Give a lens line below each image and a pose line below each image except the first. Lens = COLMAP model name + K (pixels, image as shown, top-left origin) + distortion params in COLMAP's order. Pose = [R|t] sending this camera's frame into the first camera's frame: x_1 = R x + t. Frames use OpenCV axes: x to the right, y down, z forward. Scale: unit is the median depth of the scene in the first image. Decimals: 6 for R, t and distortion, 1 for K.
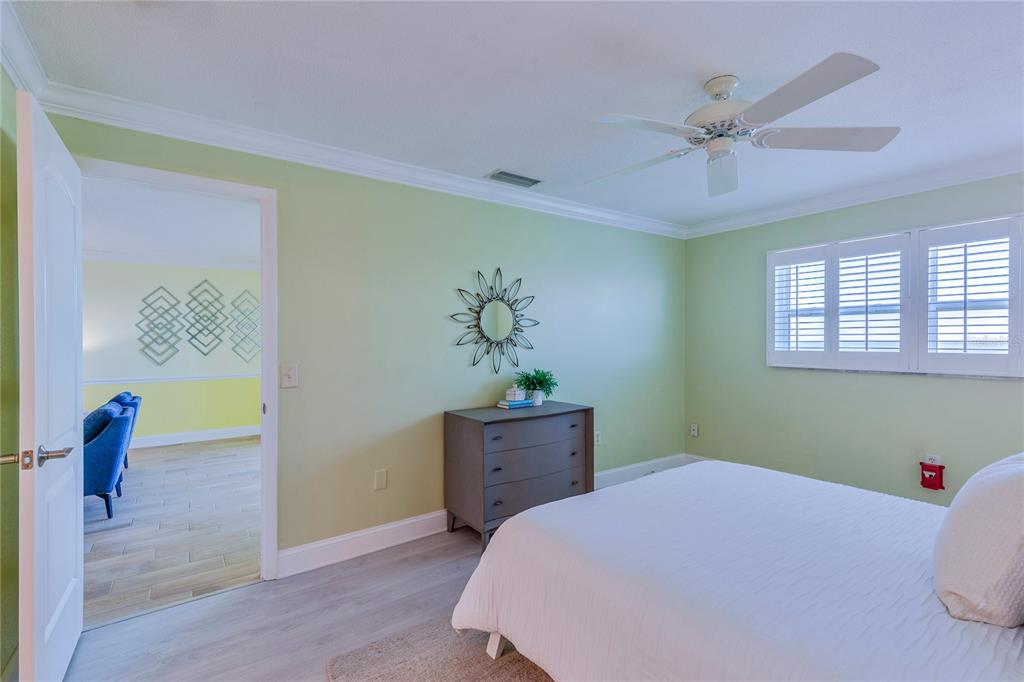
lens RADIAL K [[464.6, 0, 509.0], [0, 464.6, 344.0], [0, 0, 1]] dist [-0.000301, -0.000077]
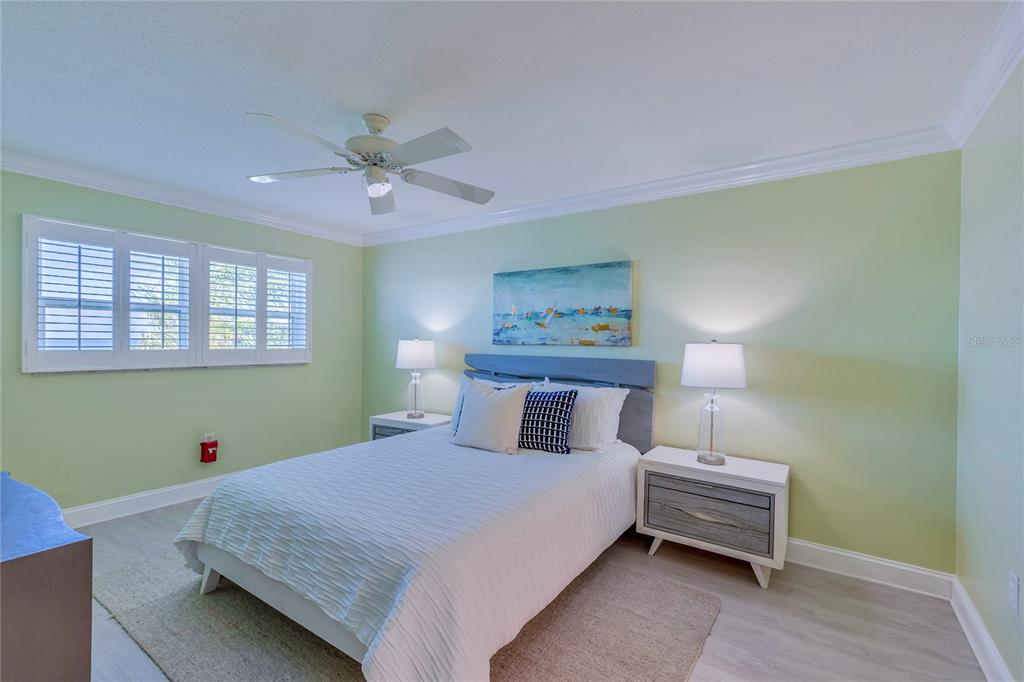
lens RADIAL K [[464.6, 0, 509.0], [0, 464.6, 344.0], [0, 0, 1]] dist [-0.000301, -0.000077]
pose [[-0.339603, -0.006153, 0.940549, -0.406258], [-0.002137, 0.999981, 0.005770, -0.003002], [-0.940567, -0.000050, -0.339609, 0.576765]]
